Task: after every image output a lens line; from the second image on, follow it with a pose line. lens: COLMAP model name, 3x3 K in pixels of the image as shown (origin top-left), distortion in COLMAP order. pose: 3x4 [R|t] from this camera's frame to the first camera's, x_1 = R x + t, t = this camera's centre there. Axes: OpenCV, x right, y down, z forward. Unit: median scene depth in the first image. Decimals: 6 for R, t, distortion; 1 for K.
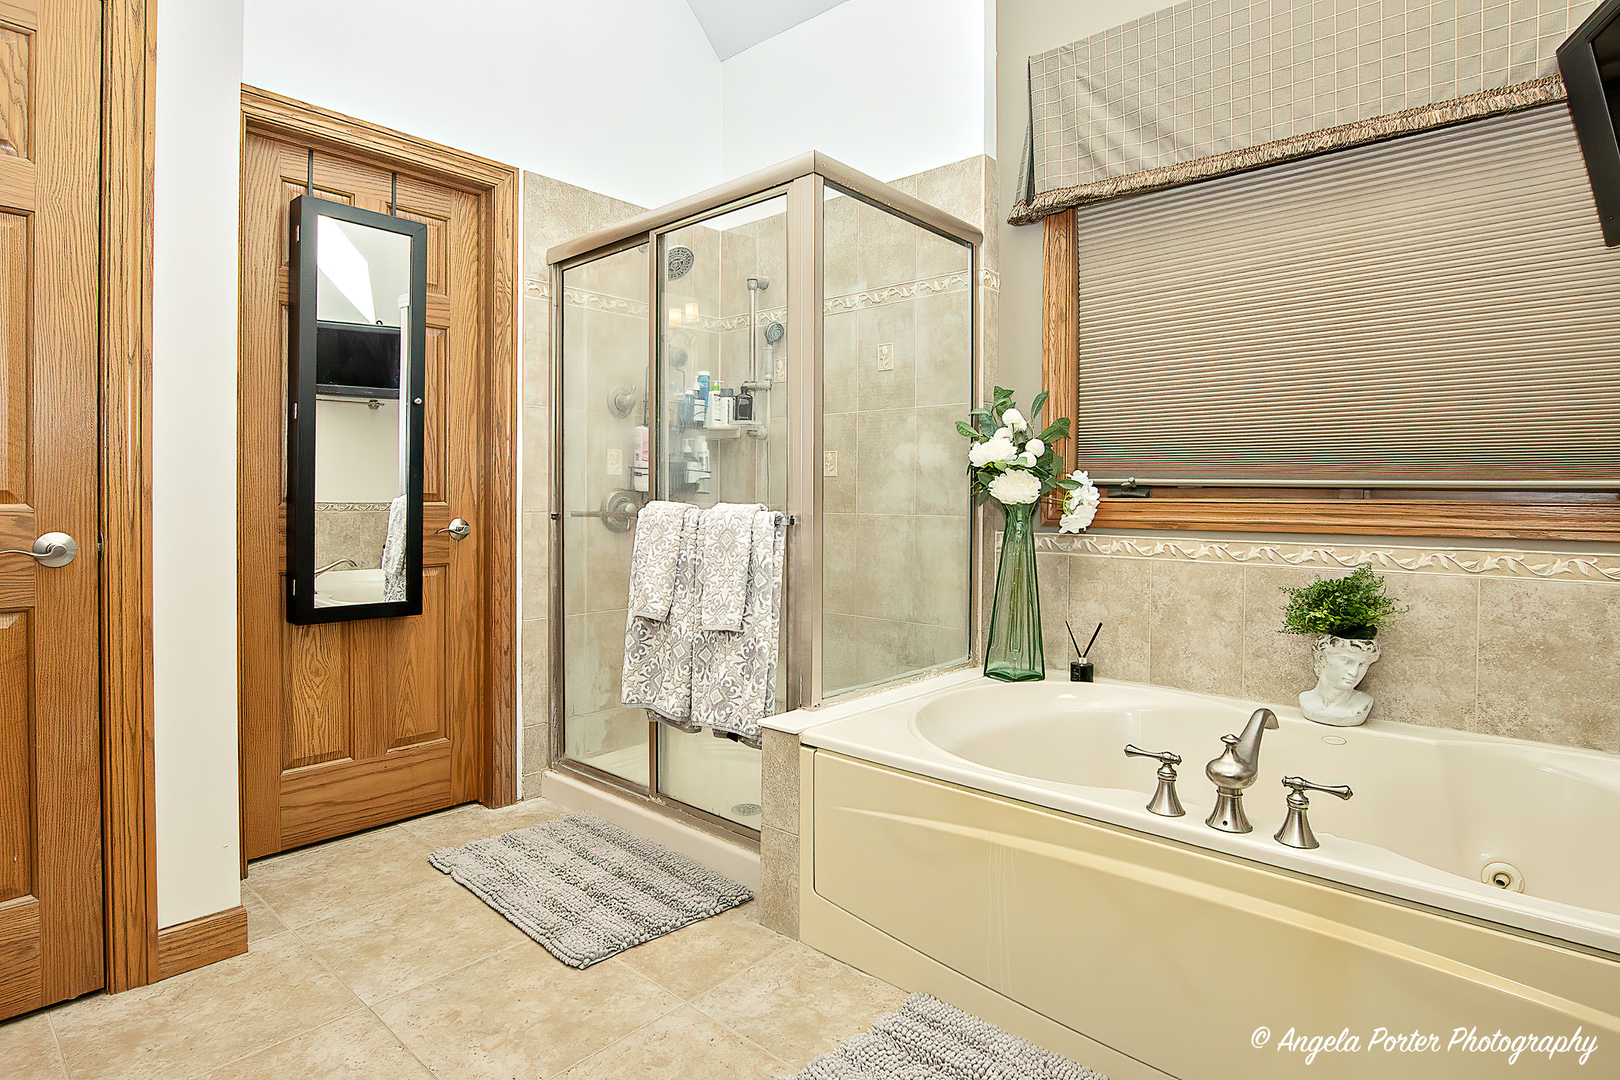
lens RADIAL K [[849.6, 0, 787.7], [0, 849.6, 512.6], [0, 0, 1]] dist [-0.026111, 0.001633]
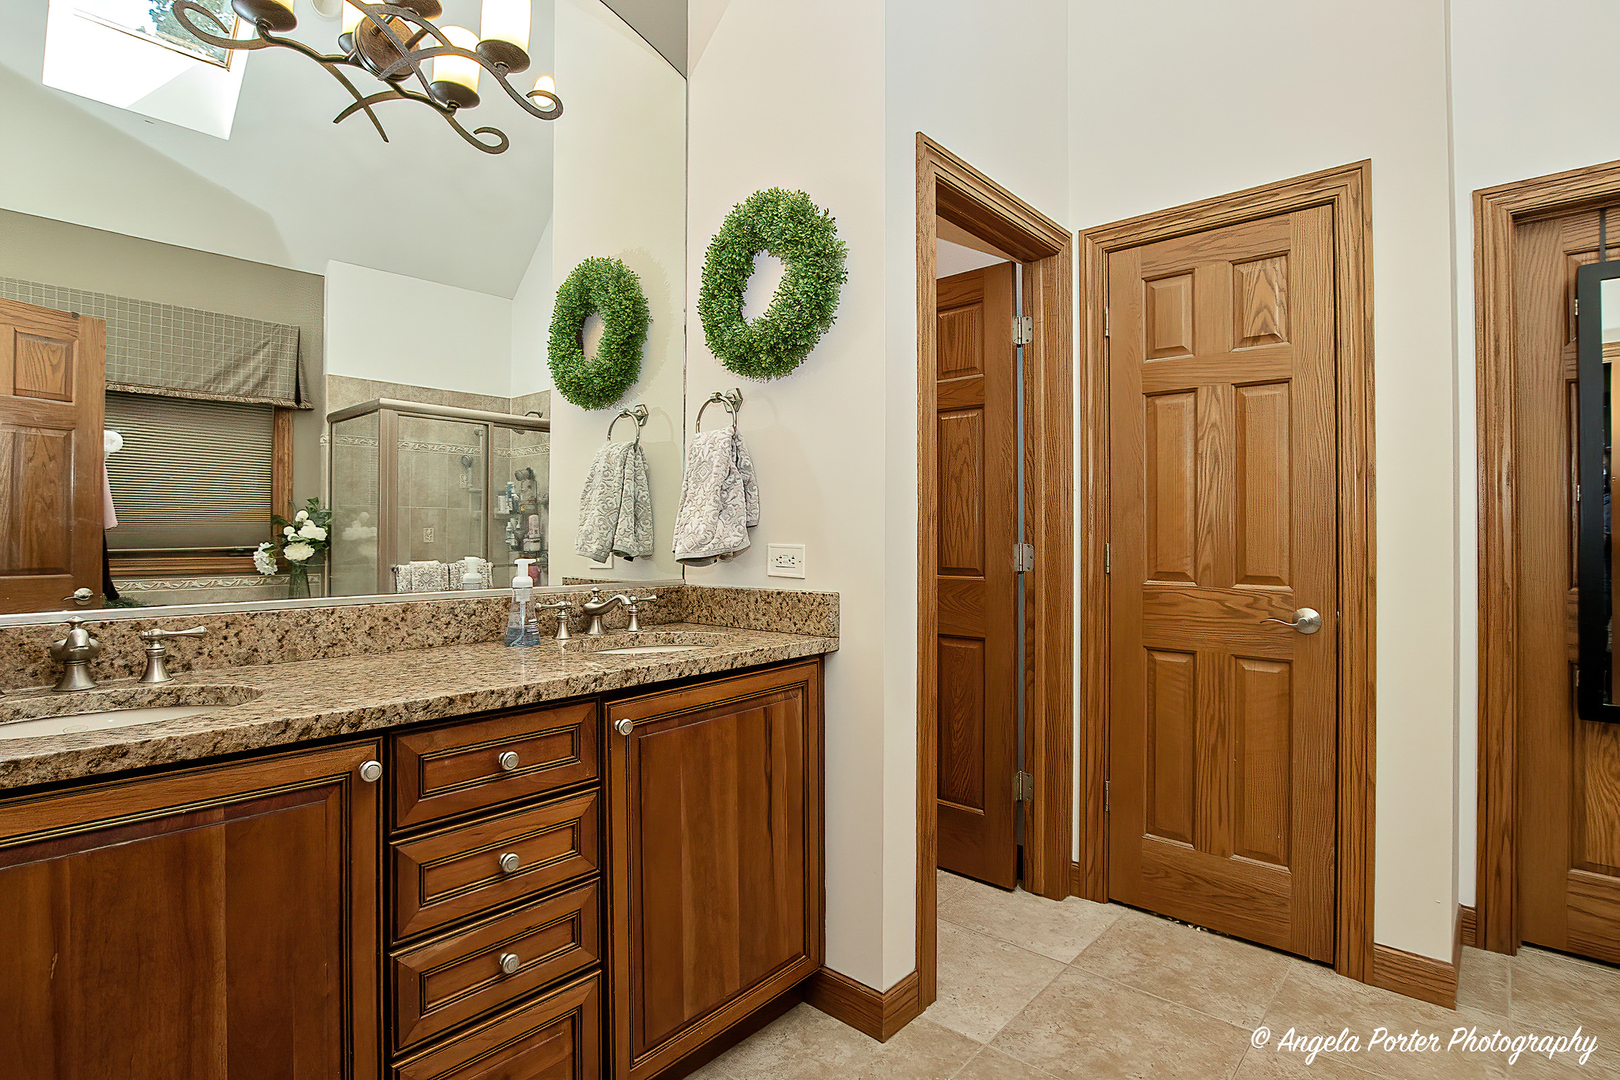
lens RADIAL K [[805.4, 0, 808.0], [0, 805.4, 533.5], [0, 0, 1]] dist [-0.019041, -0.000155]
pose [[0.009828, -0.007888, -0.999921, 0.395859], [-0.017618, 0.999812, -0.008060, -0.069321], [0.999797, 0.017695, 0.009687, 0.160757]]
